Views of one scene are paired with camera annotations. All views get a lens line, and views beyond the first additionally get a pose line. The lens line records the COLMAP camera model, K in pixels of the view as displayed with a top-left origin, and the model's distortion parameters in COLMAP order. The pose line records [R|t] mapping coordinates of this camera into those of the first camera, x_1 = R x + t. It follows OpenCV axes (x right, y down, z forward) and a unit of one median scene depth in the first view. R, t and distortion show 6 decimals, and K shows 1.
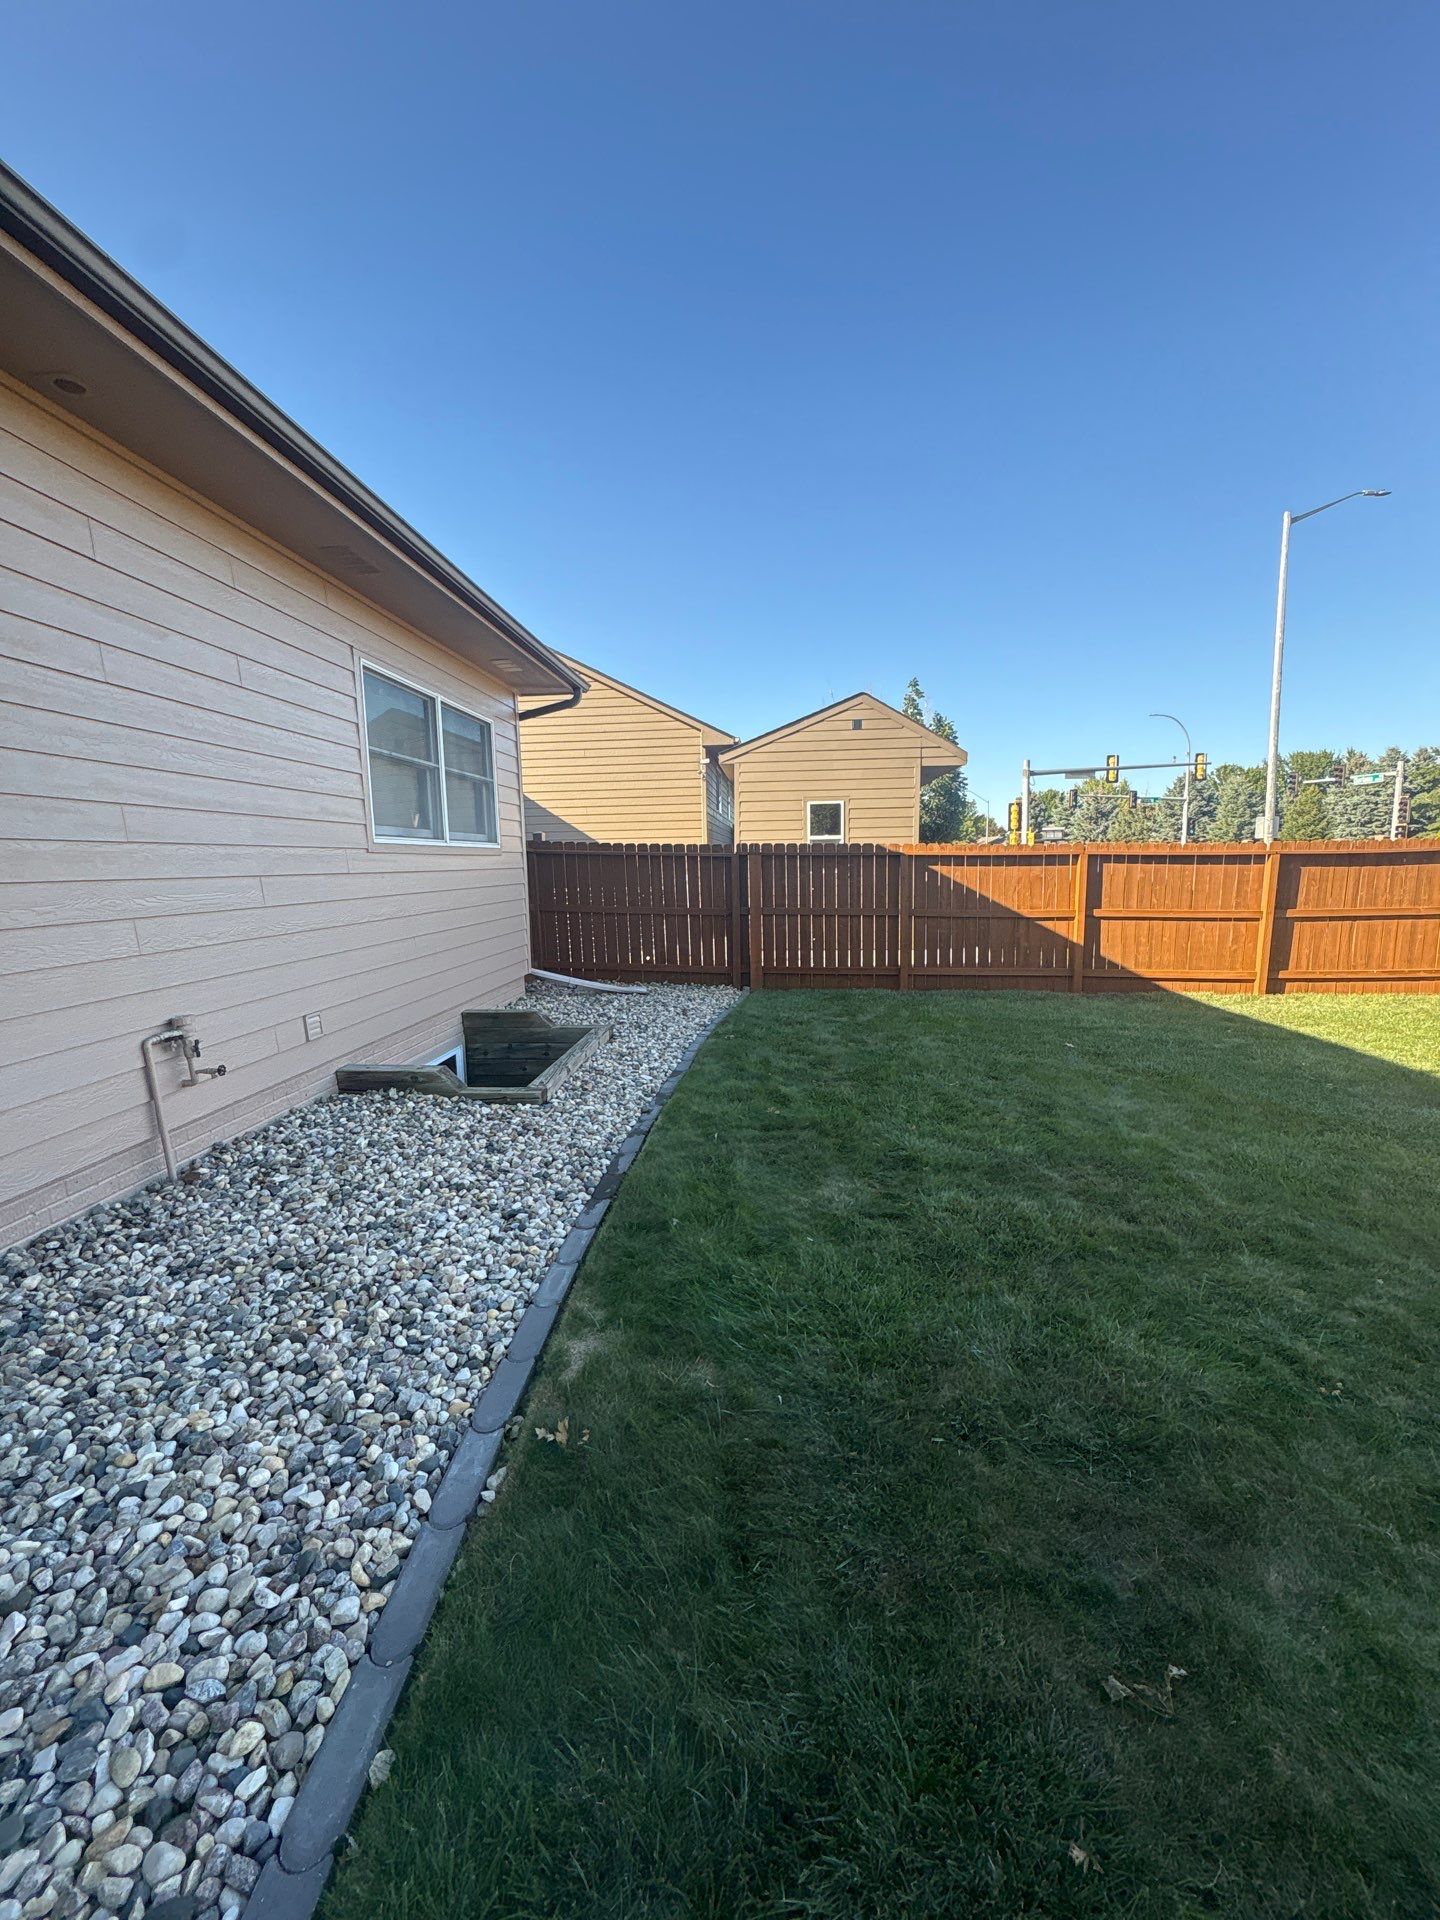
lens RADIAL K [[766.4, 0, 720.2], [0, 766.4, 954.6], [0, 0, 1]] dist [-0.001092, -0.000134]
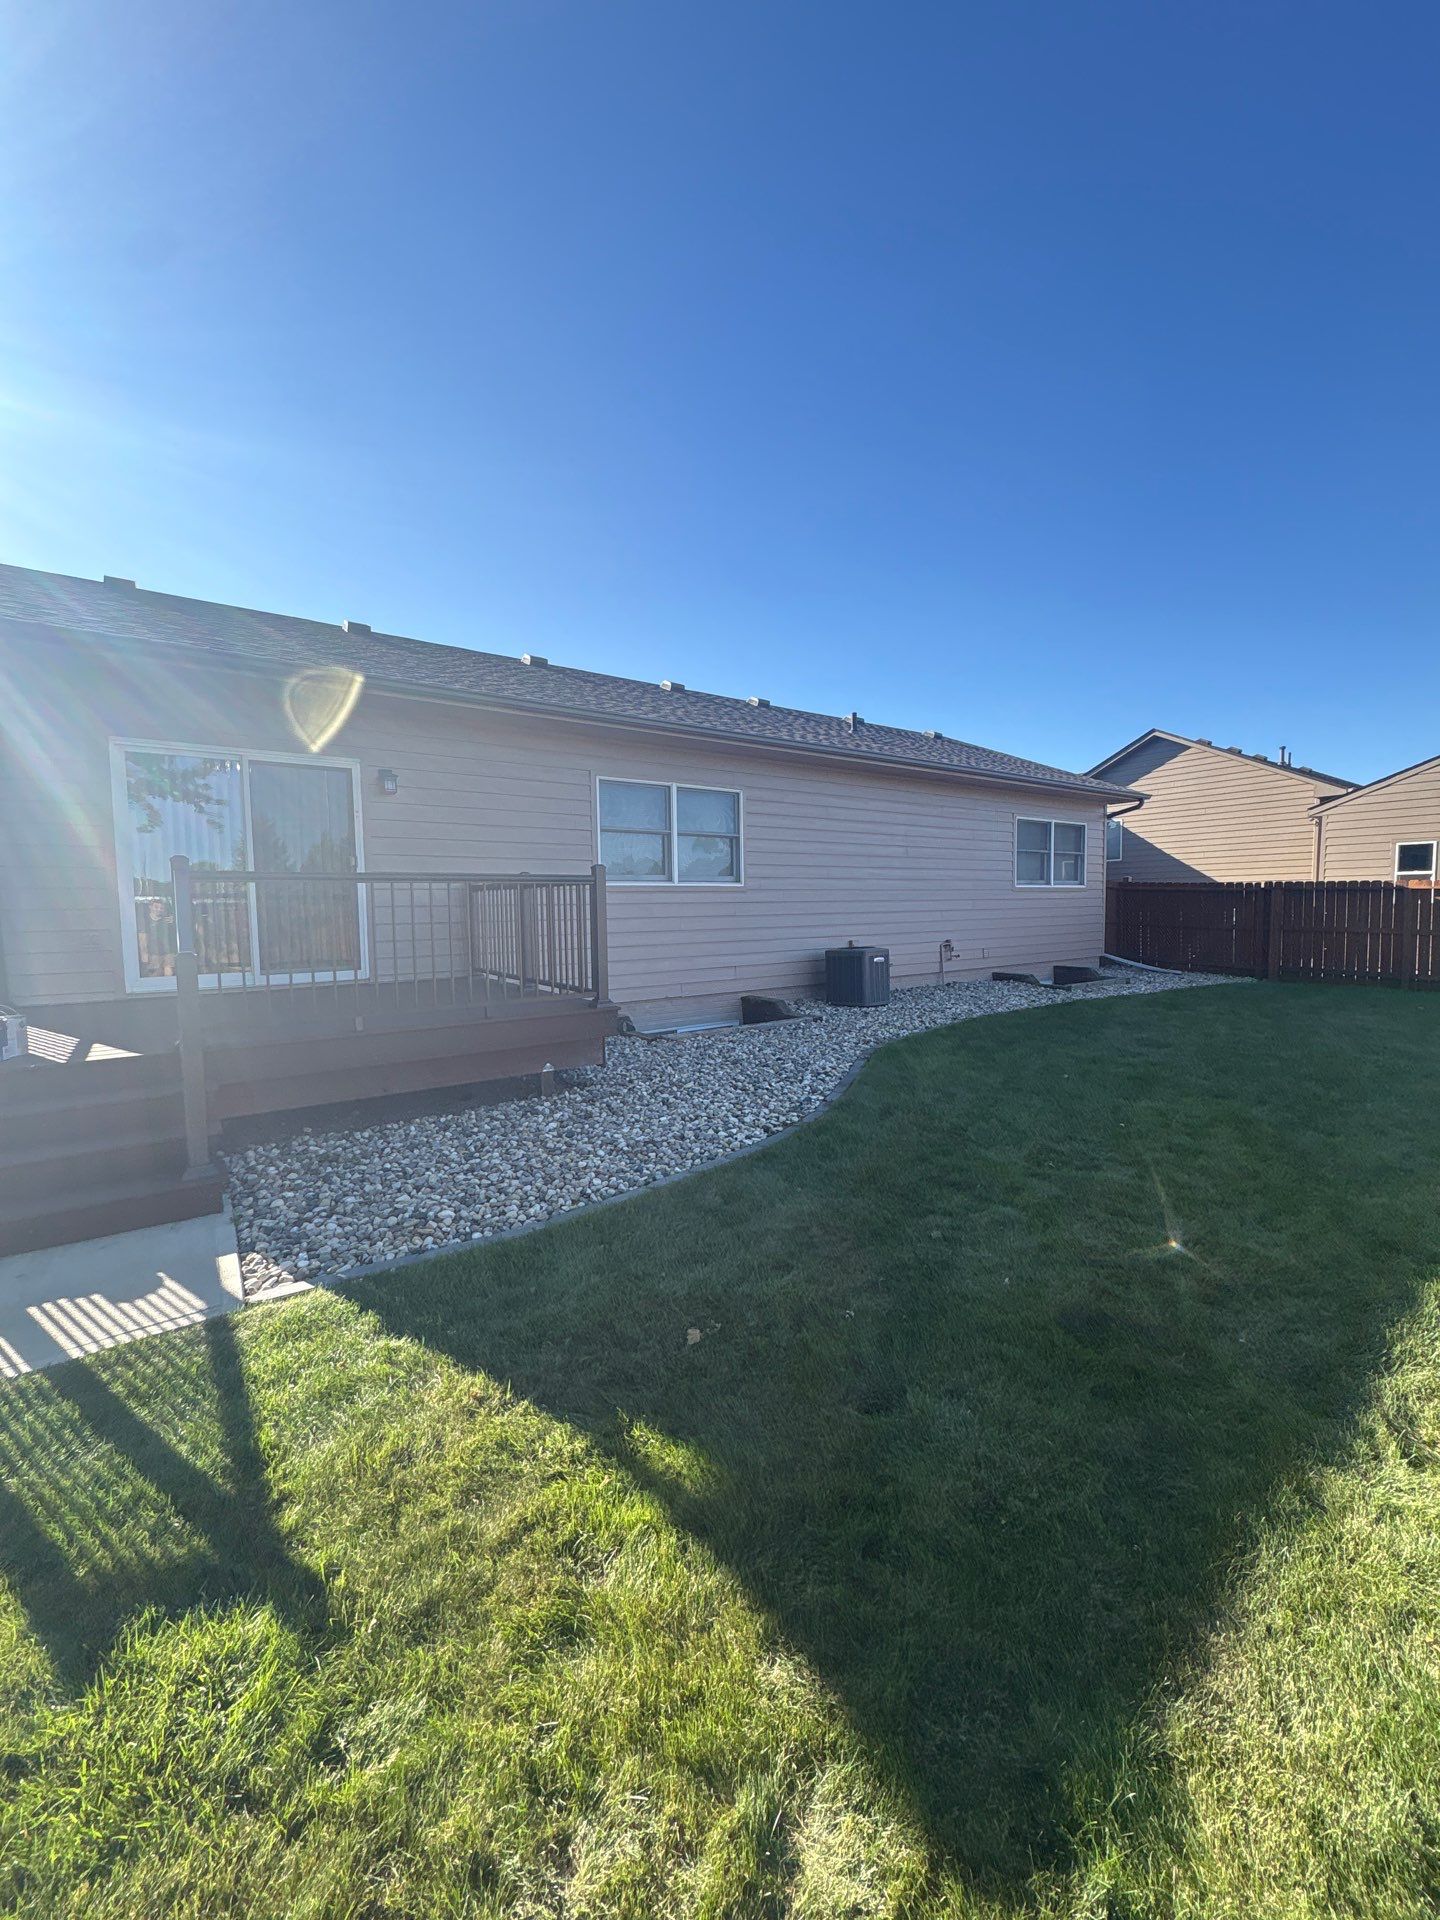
lens RADIAL K [[757.4, 0, 725.0], [0, 757.4, 965.4], [0, 0, 1]] dist [-0.000866, -0.000031]
pose [[0.657419, 0.065734, -0.750653, 0.450739], [-0.087453, 0.996112, 0.010637, 0.094070], [0.748433, 0.058654, 0.660611, -0.754178]]
